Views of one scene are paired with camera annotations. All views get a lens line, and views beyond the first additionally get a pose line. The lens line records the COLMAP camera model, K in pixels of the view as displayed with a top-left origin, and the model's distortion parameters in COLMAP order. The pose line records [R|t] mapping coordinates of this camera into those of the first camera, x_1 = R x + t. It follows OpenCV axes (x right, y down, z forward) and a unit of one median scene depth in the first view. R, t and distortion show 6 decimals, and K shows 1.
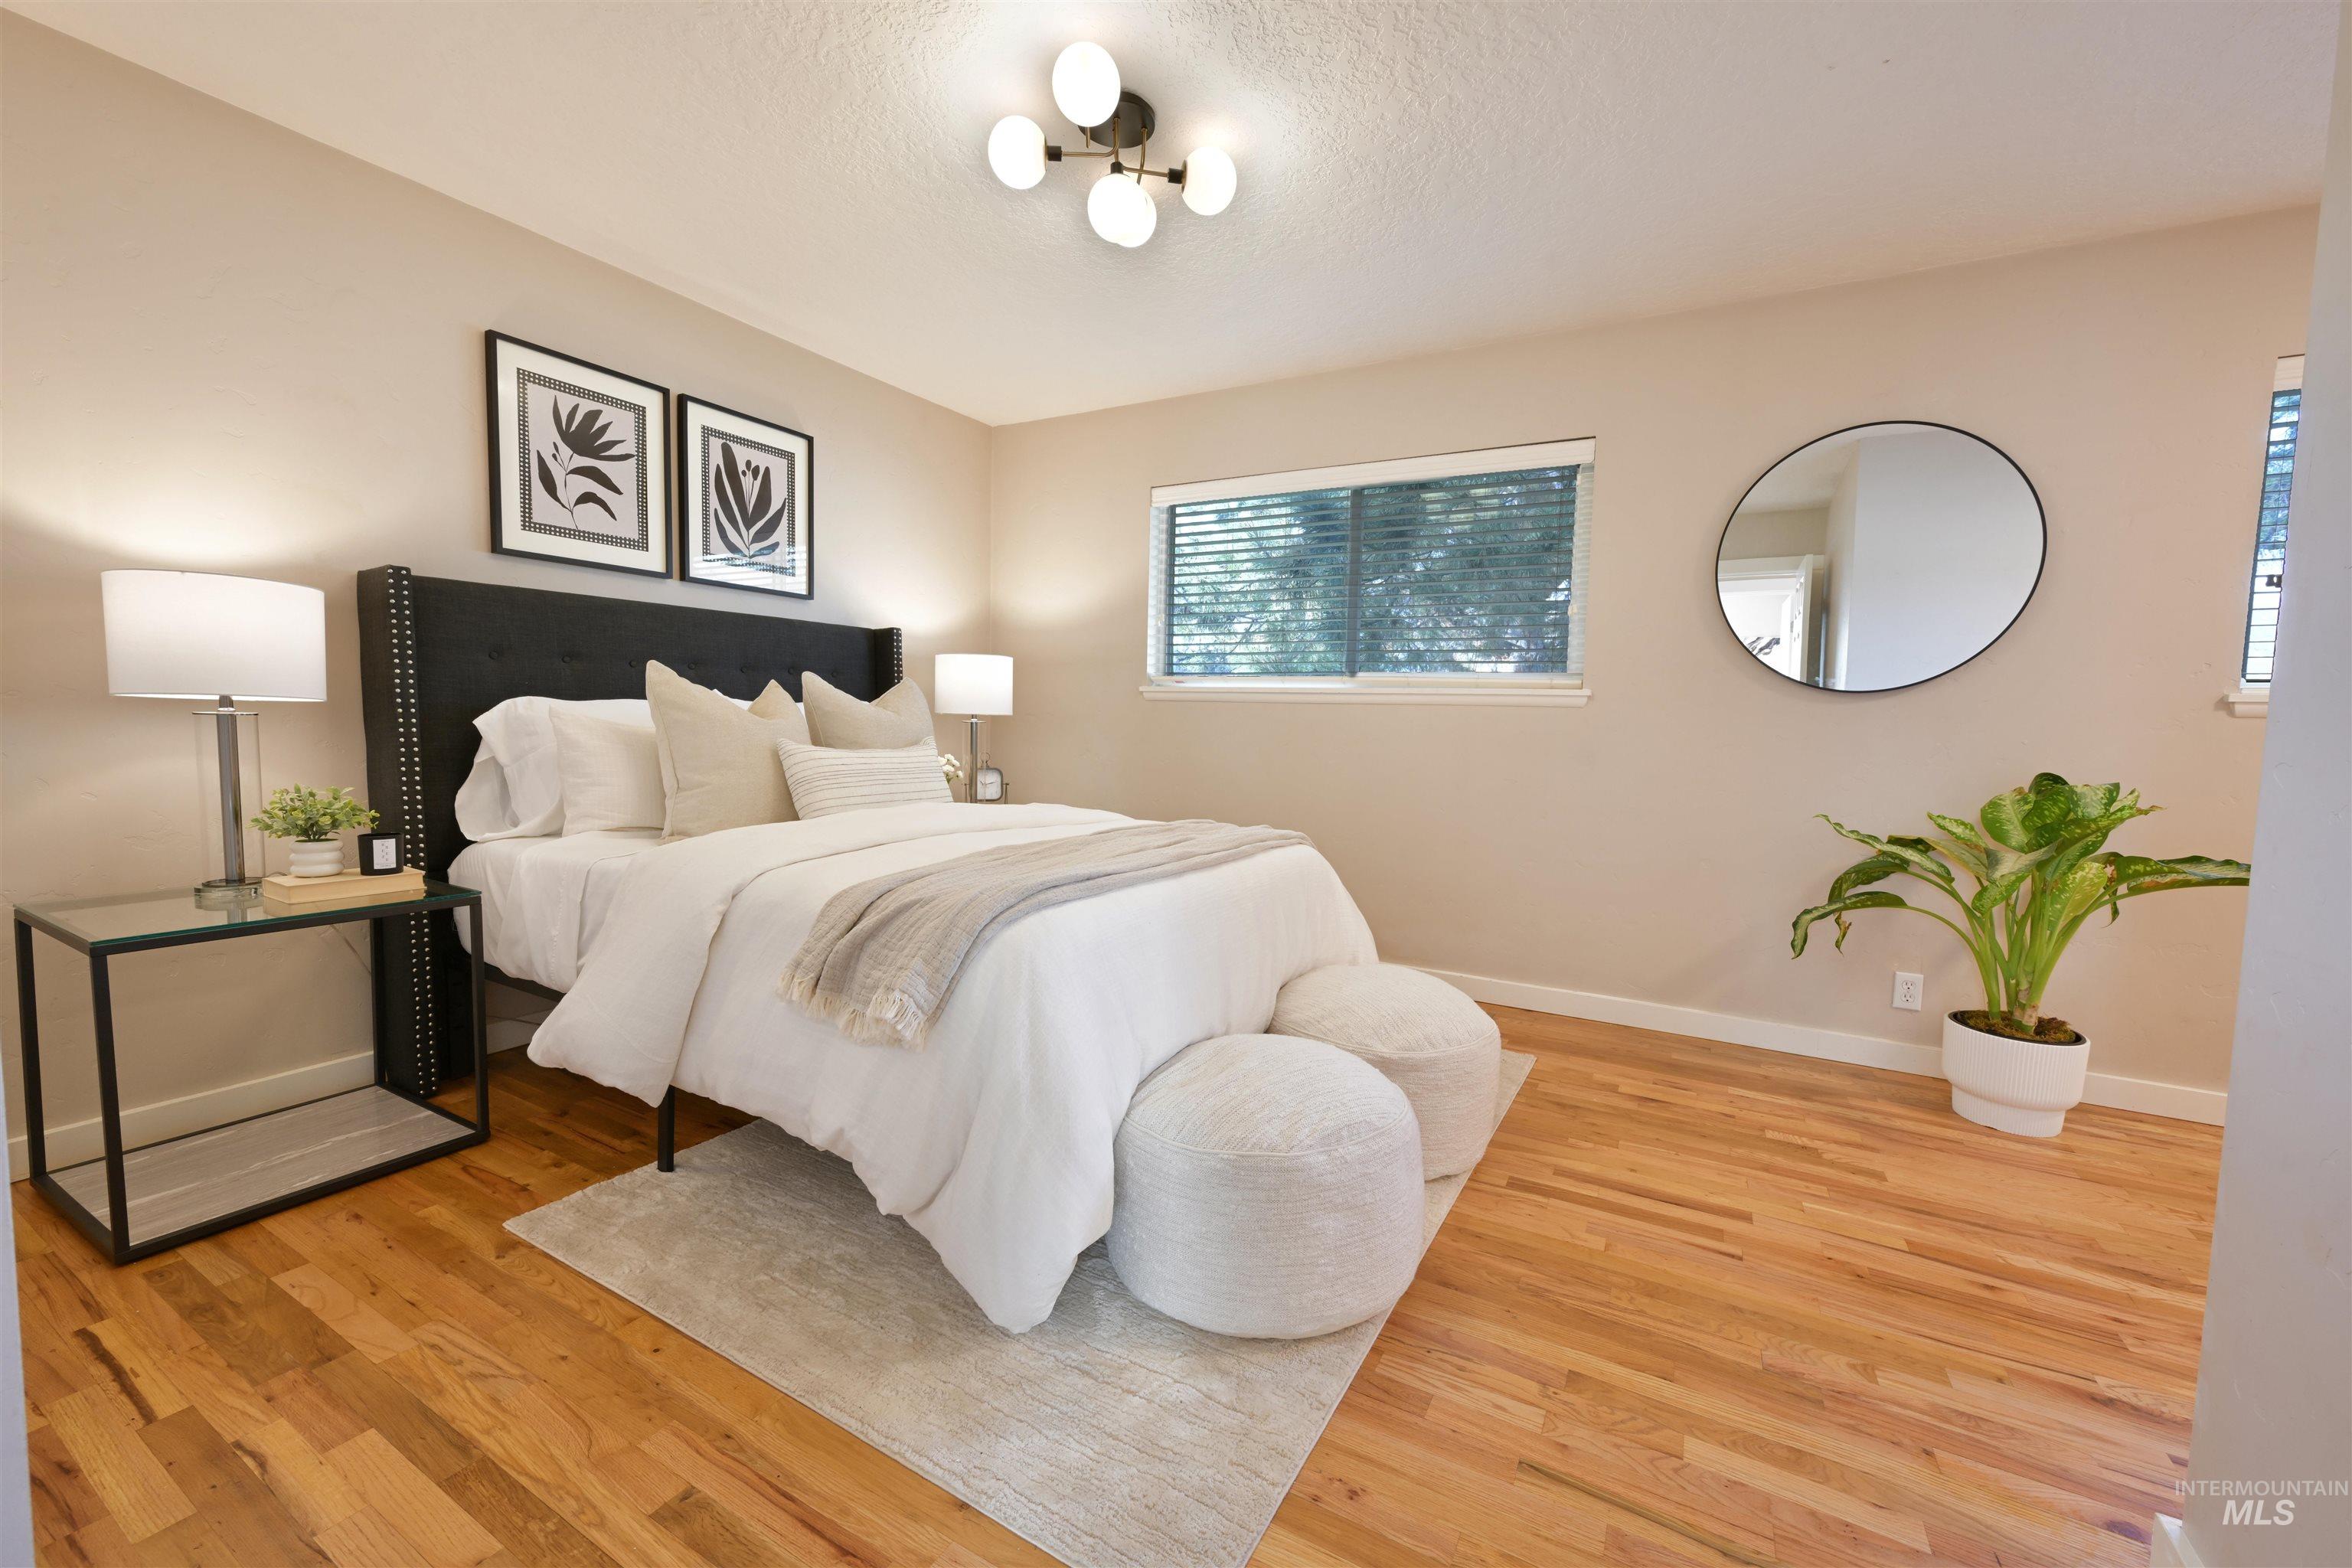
lens RADIAL K [[923.5, 0, 1184.8], [0, 923.5, 788.9], [0, 0, 1]] dist [0.000174, -0.000224]
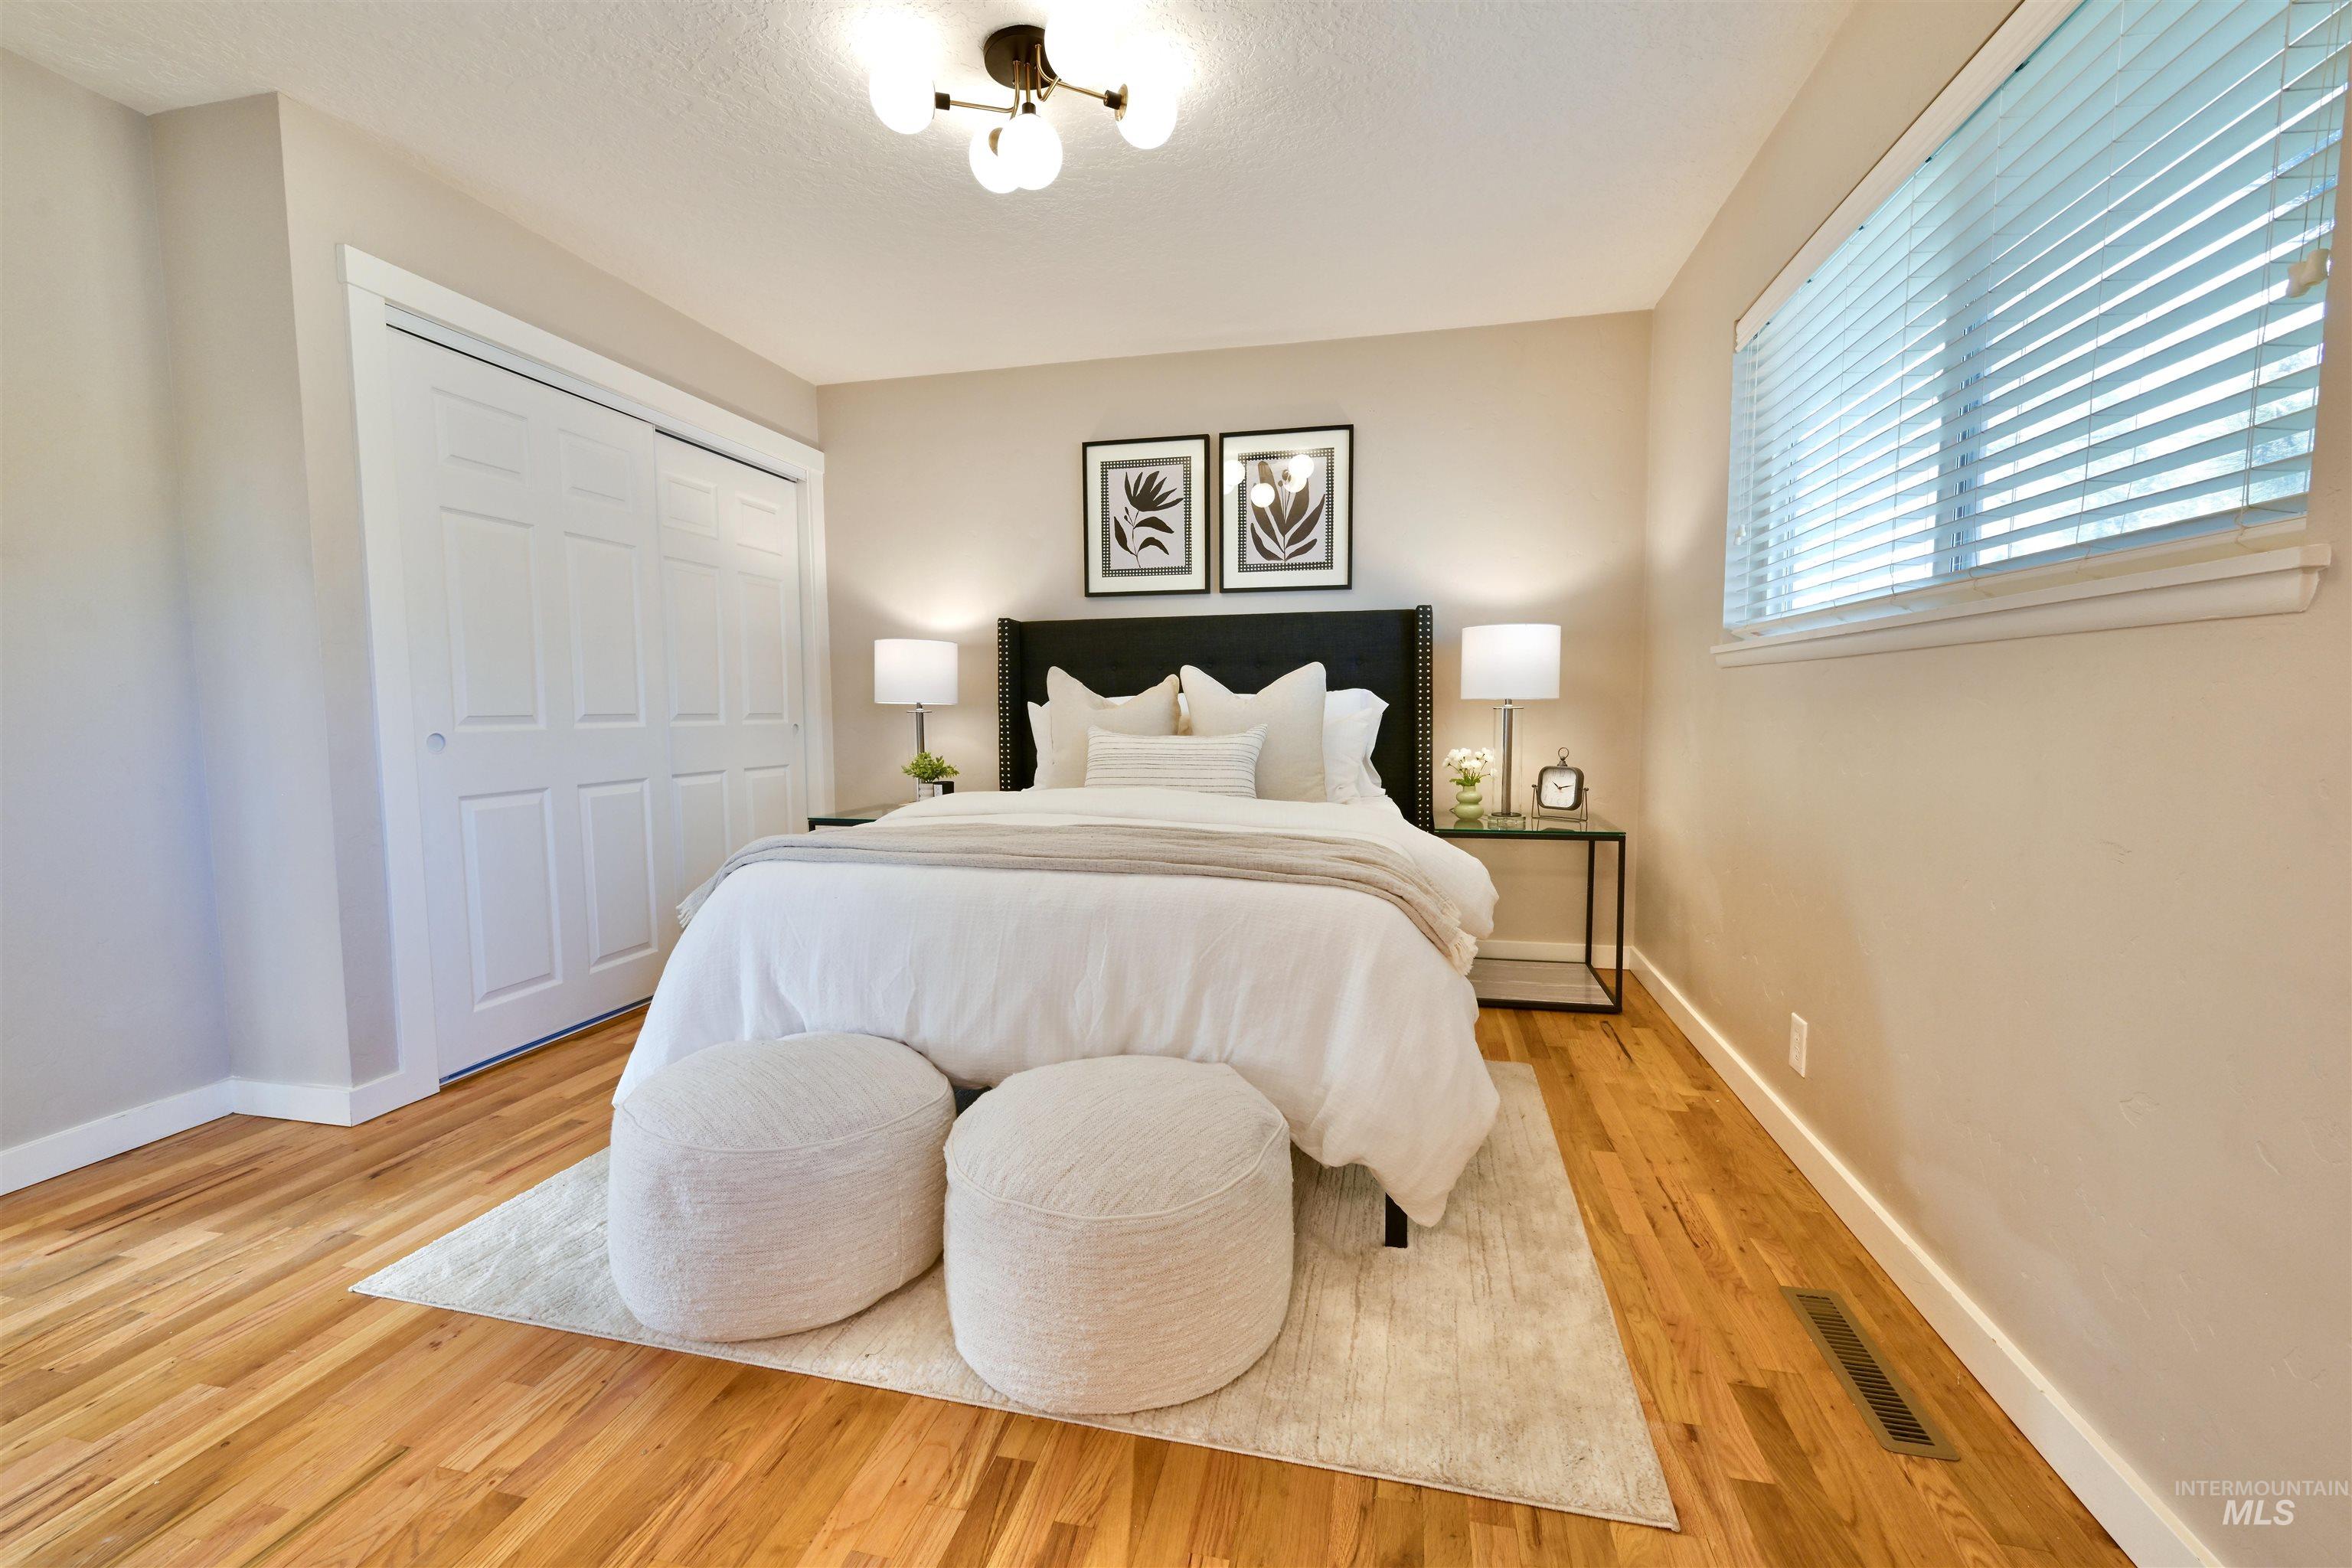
lens RADIAL K [[974.4, 0, 1169.2], [0, 974.4, 786.9], [0, 0, 1]] dist [-0.000296, -0.000009]
pose [[0.281555, 0.055777, -0.957923, 0.678282], [-0.061875, 0.997287, 0.039882, -0.026957], [0.957548, 0.048042, 0.284242, 0.636695]]
